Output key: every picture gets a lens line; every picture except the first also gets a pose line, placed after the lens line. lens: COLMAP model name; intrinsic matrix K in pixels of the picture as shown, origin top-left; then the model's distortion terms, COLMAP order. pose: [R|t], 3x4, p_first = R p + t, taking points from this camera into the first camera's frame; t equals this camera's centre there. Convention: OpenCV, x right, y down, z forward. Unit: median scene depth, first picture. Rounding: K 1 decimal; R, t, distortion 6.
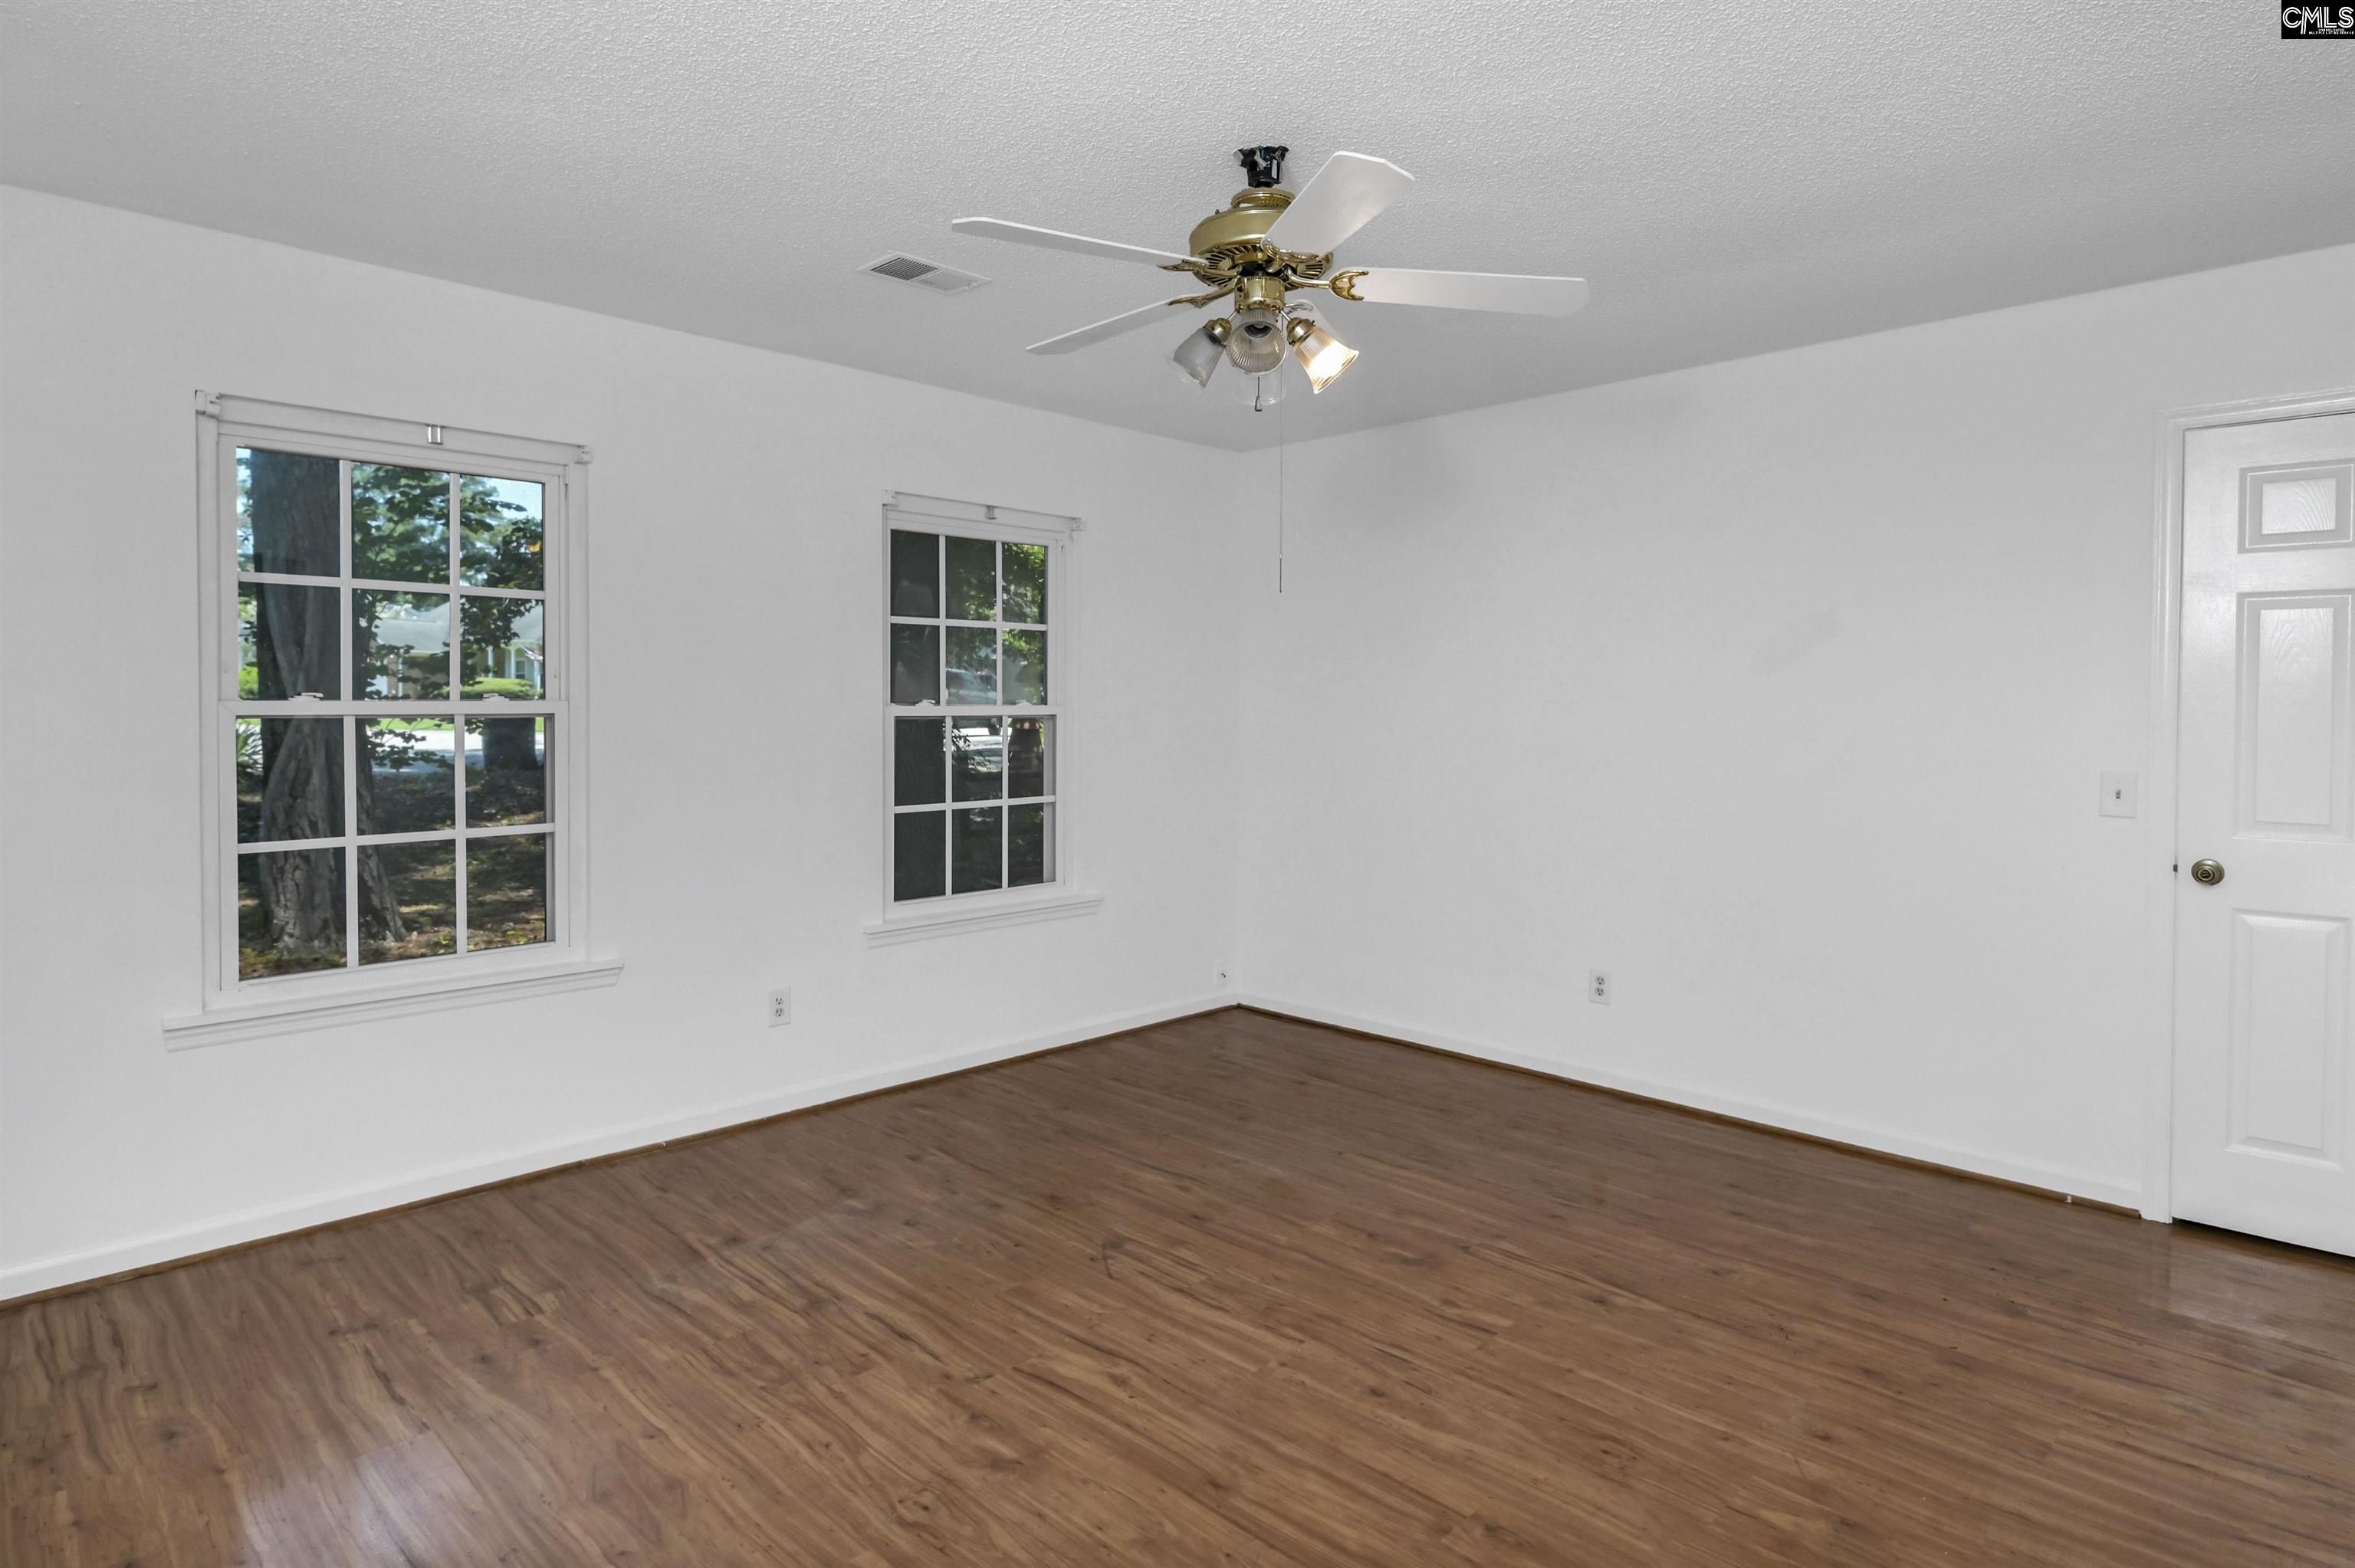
lens RADIAL K [[1247.3, 0, 1188.5], [0, 1247.3, 721.6], [0, 0, 1]] dist [-0.000695, -0.003851]
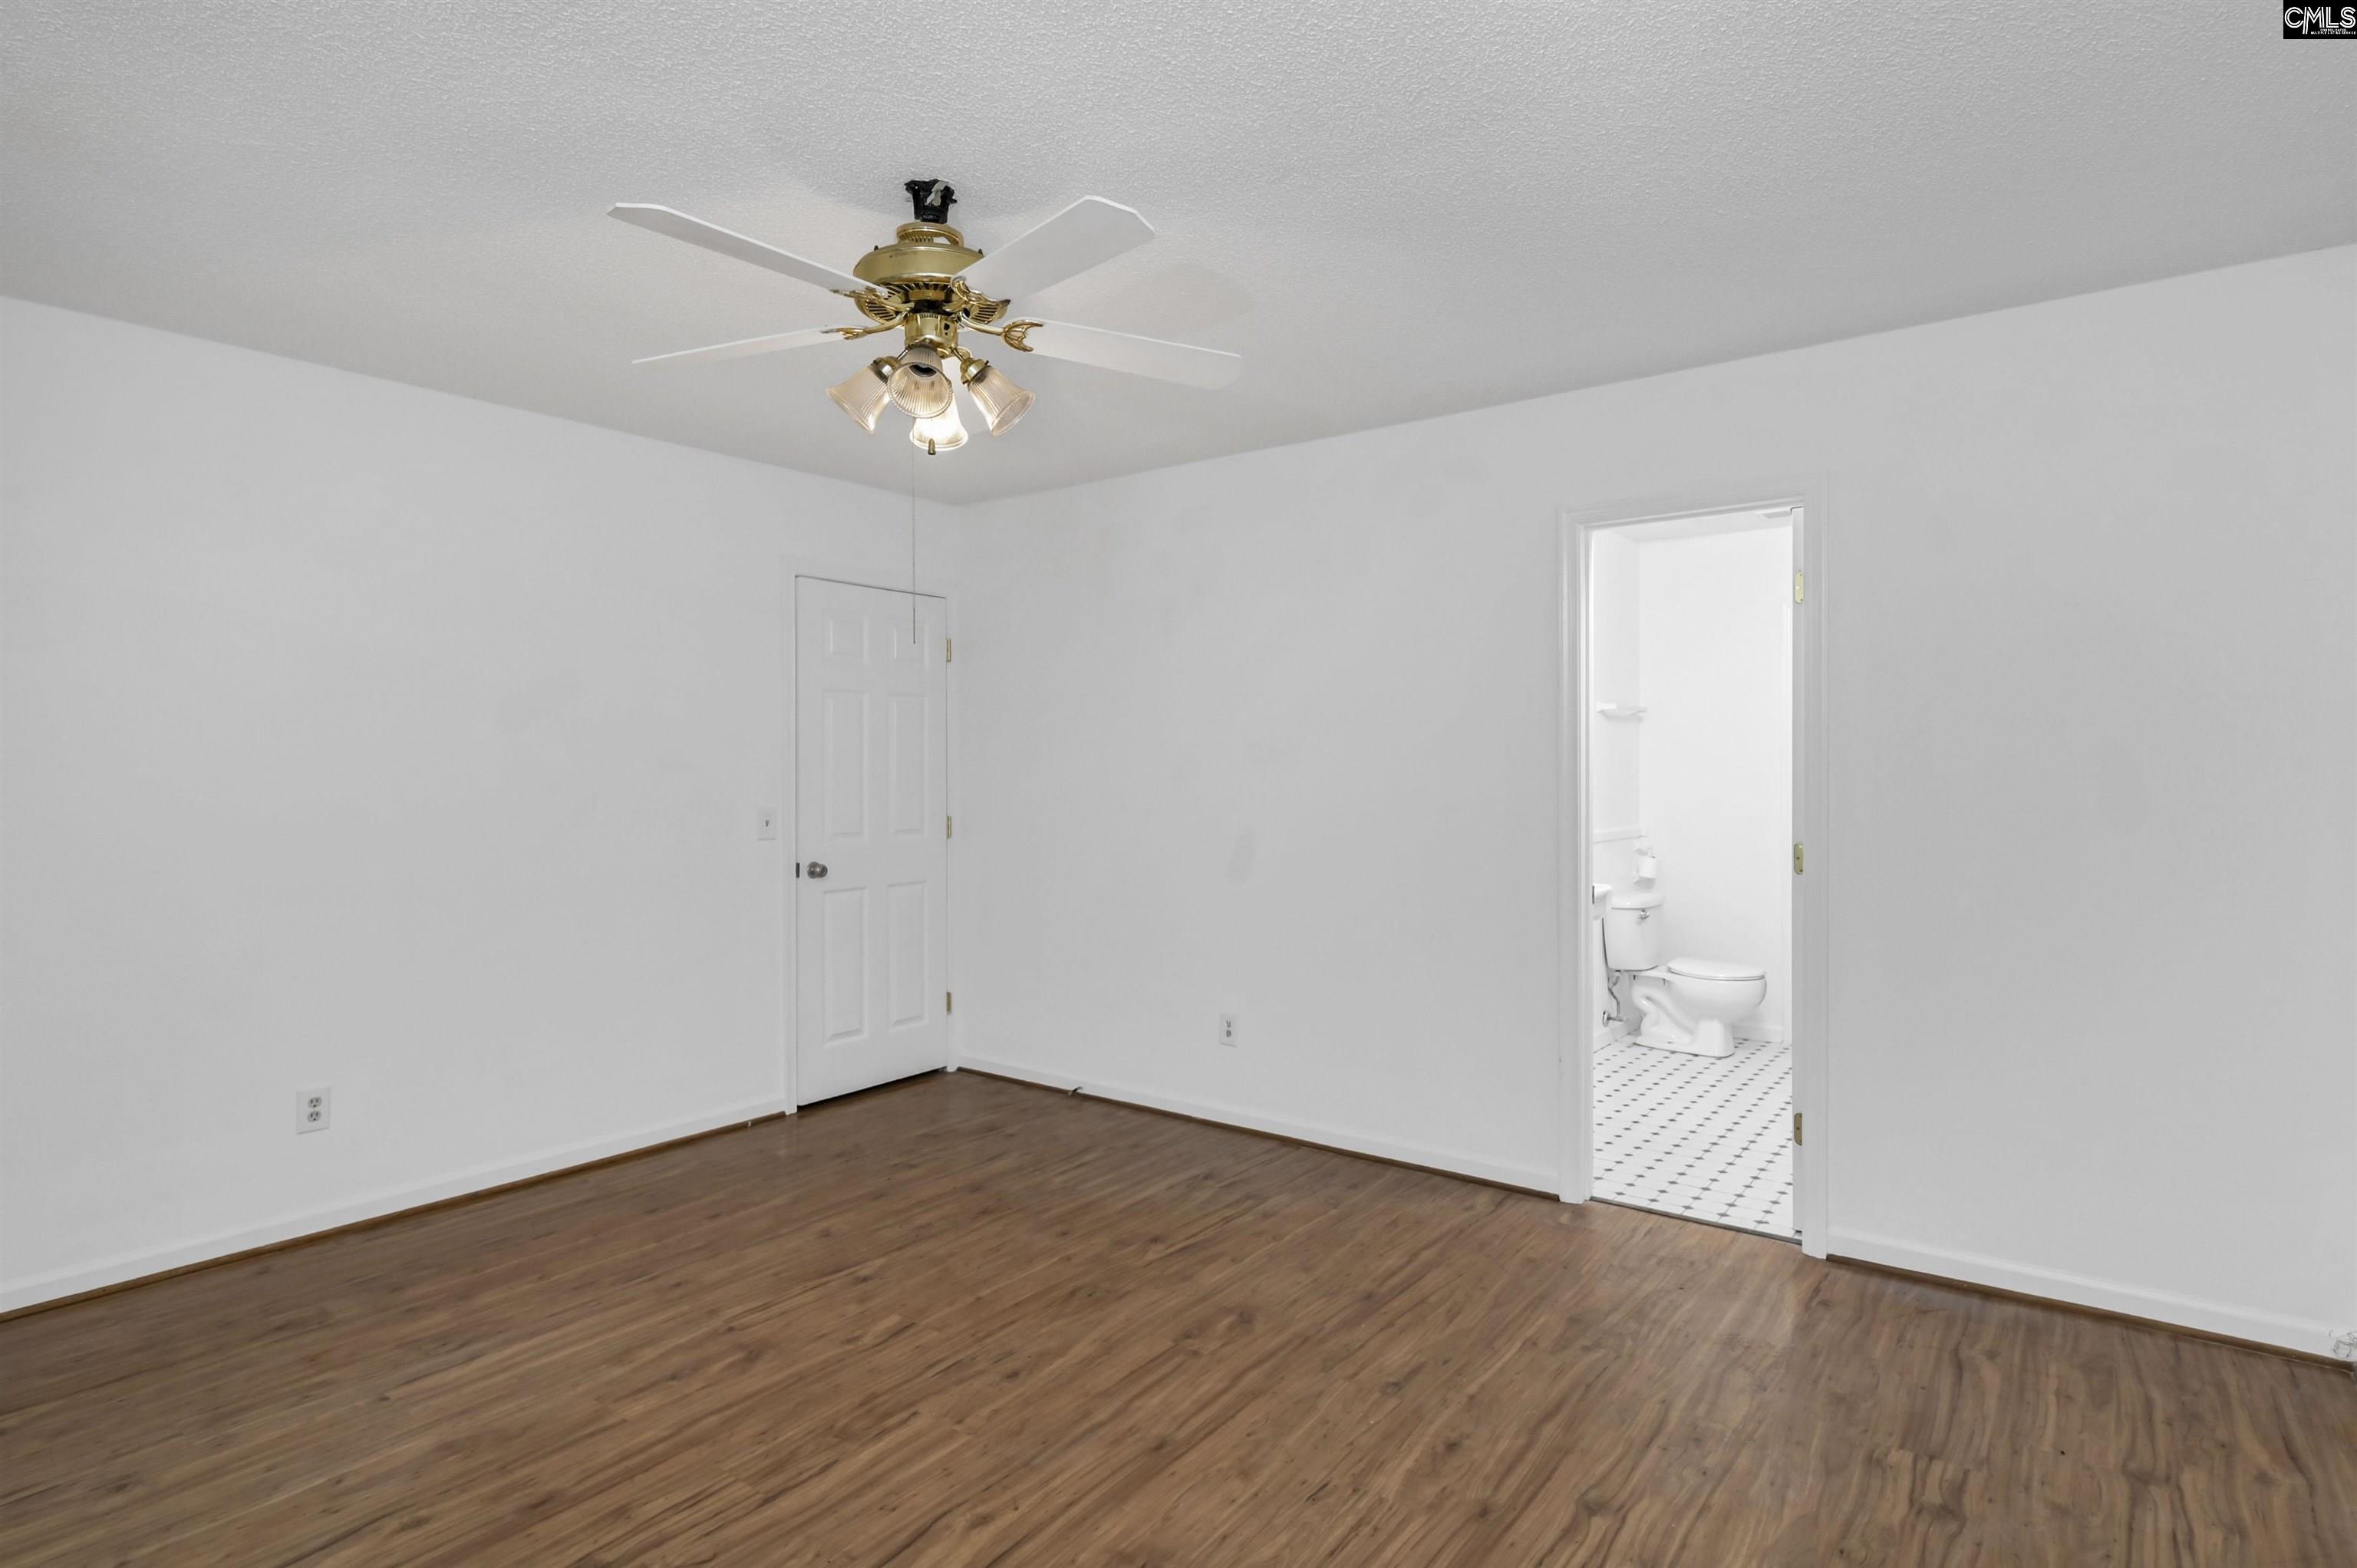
lens RADIAL K [[1248.4, 0, 1173.9], [0, 1248.4, 772.9], [0, 0, 1]] dist [-0.000695, -0.003851]
pose [[-0.135536, -0.012357, 0.990695, -0.820752], [0.013211, 0.999811, 0.014278, -0.014169], [-0.990684, 0.015023, -0.135347, 0.843554]]
